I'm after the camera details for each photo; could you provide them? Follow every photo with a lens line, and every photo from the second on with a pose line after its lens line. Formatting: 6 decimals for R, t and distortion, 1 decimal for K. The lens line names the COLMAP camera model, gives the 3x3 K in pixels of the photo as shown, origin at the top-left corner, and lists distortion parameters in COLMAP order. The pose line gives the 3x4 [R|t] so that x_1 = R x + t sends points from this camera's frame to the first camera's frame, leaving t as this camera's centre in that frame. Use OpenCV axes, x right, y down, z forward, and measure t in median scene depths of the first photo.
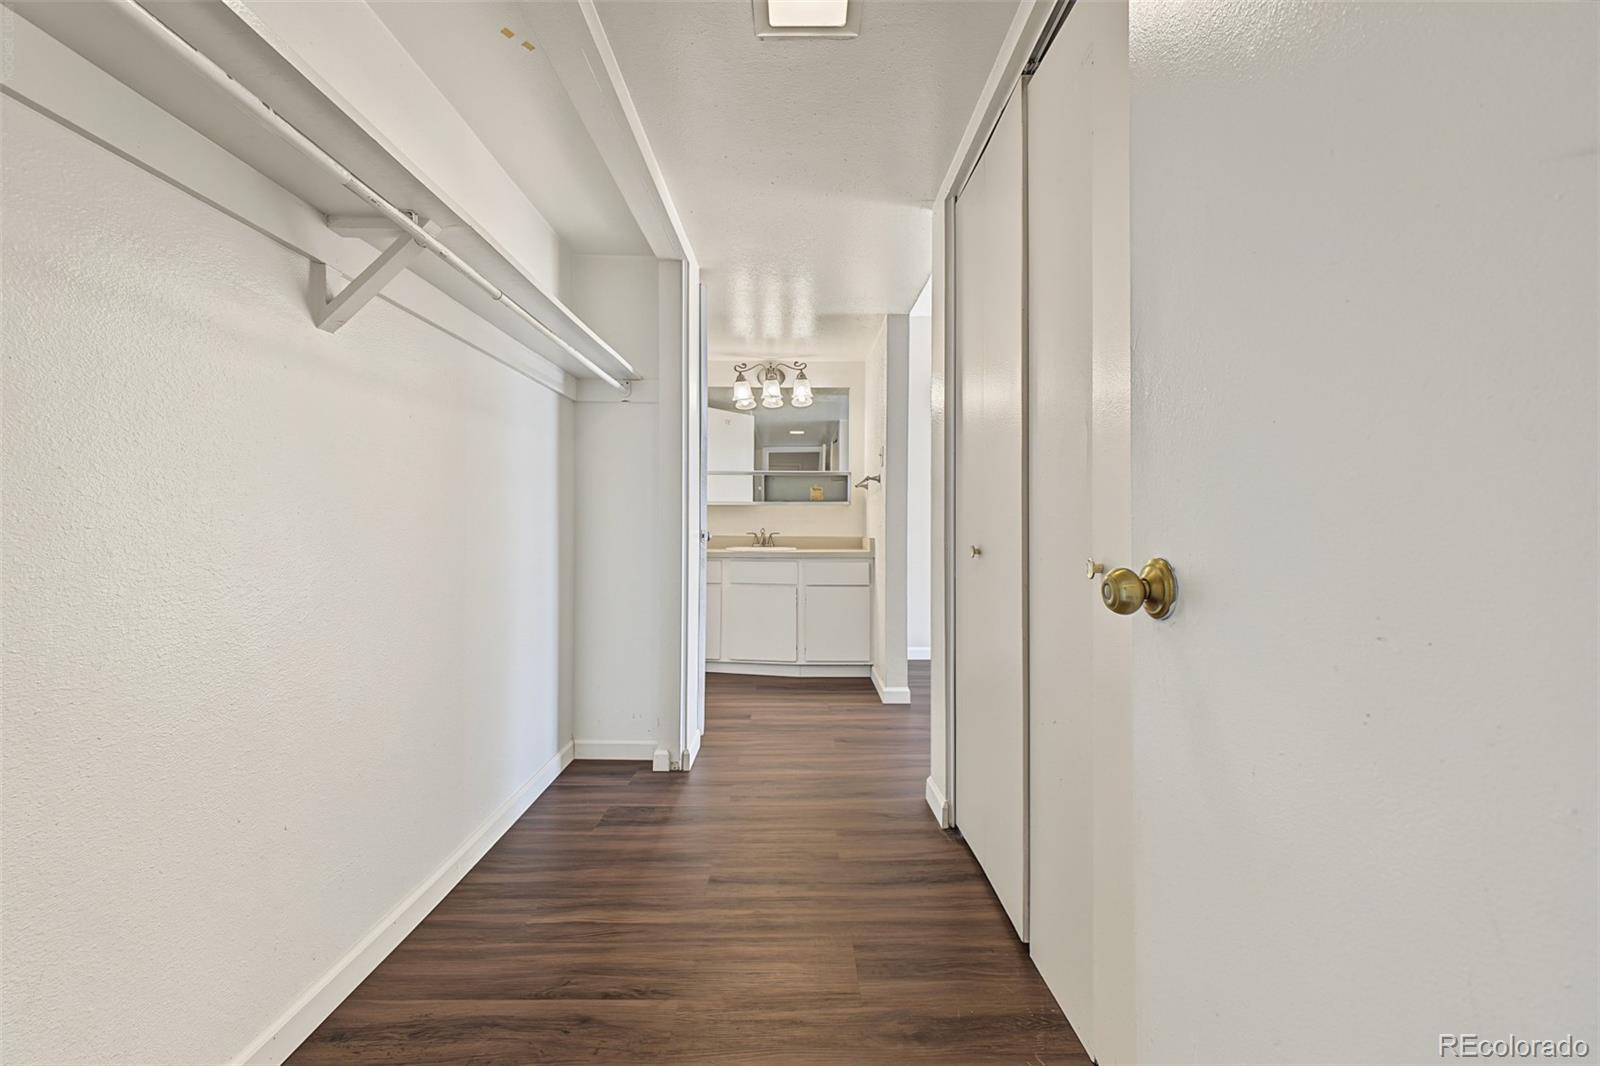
lens RADIAL K [[639.0, 0, 790.0], [0, 639.0, 534.0], [0, 0, 1]] dist [0.019316, 0.000099]
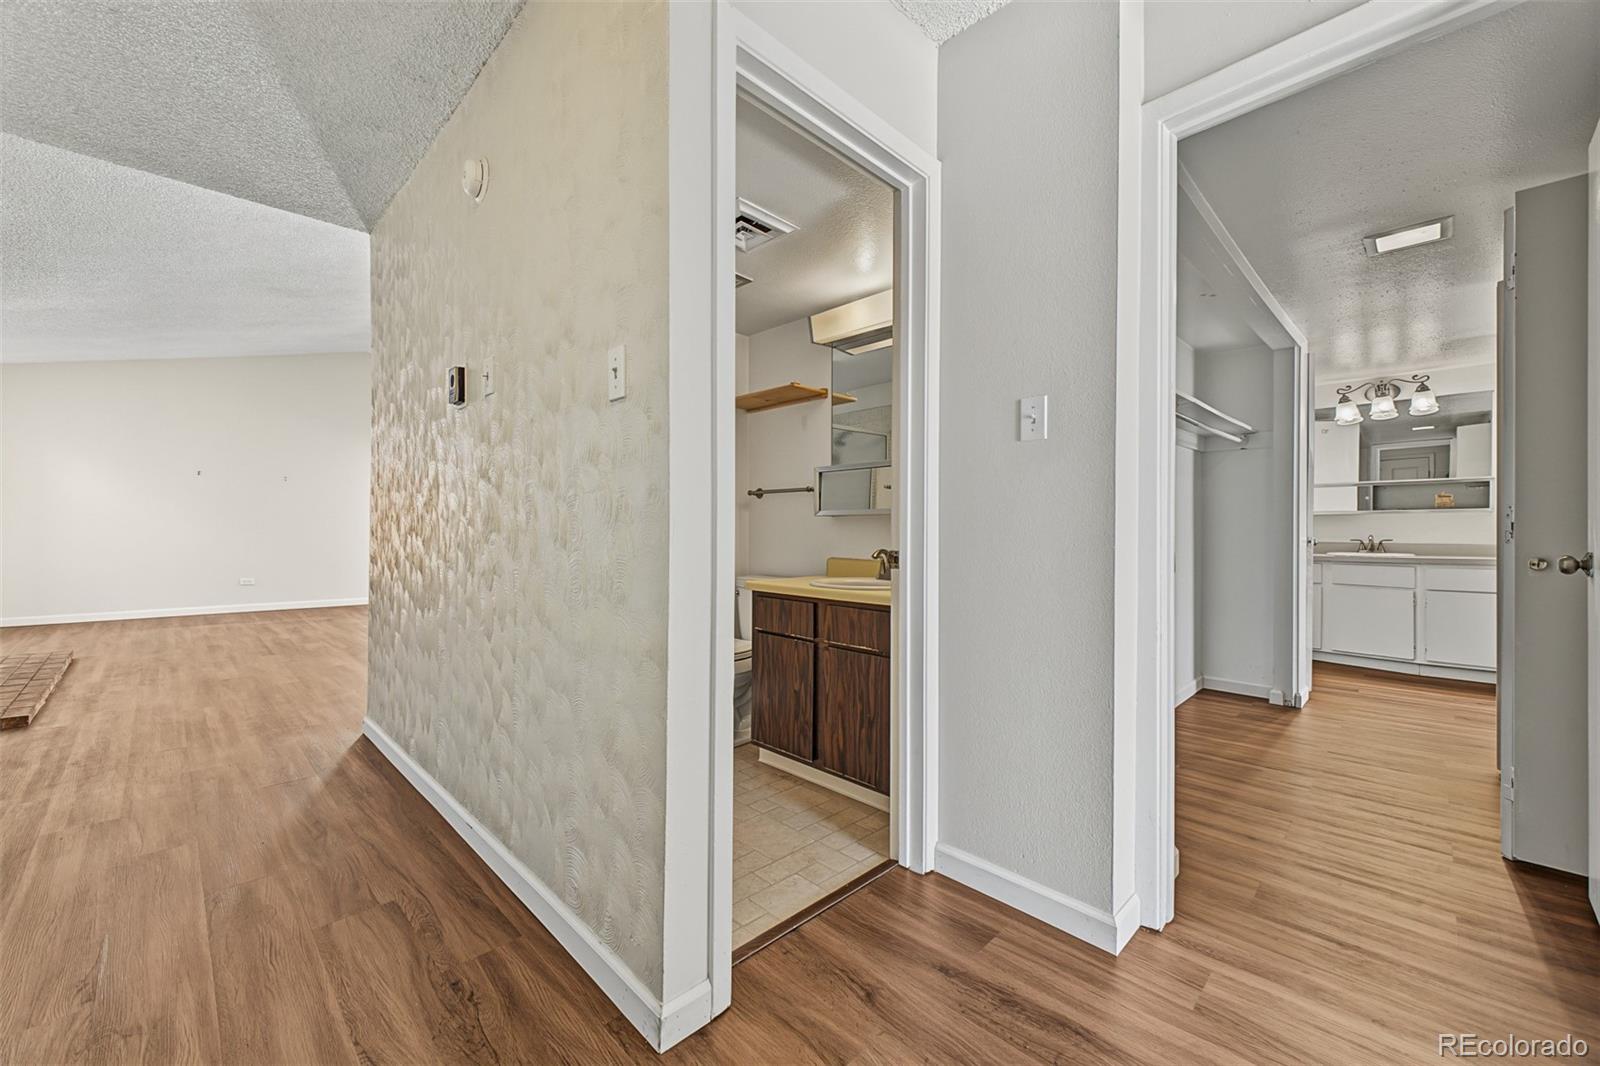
lens RADIAL K [[628.4, 0, 801.9], [0, 628.4, 534.6], [0, 0, 1]] dist [0.017726, -0.006395]
pose [[0.715762, -0.000307, -0.698344, 0.018990], [-0.004508, 0.999977, -0.005061, -0.000297], [0.698330, 0.006771, 0.715744, -0.471567]]
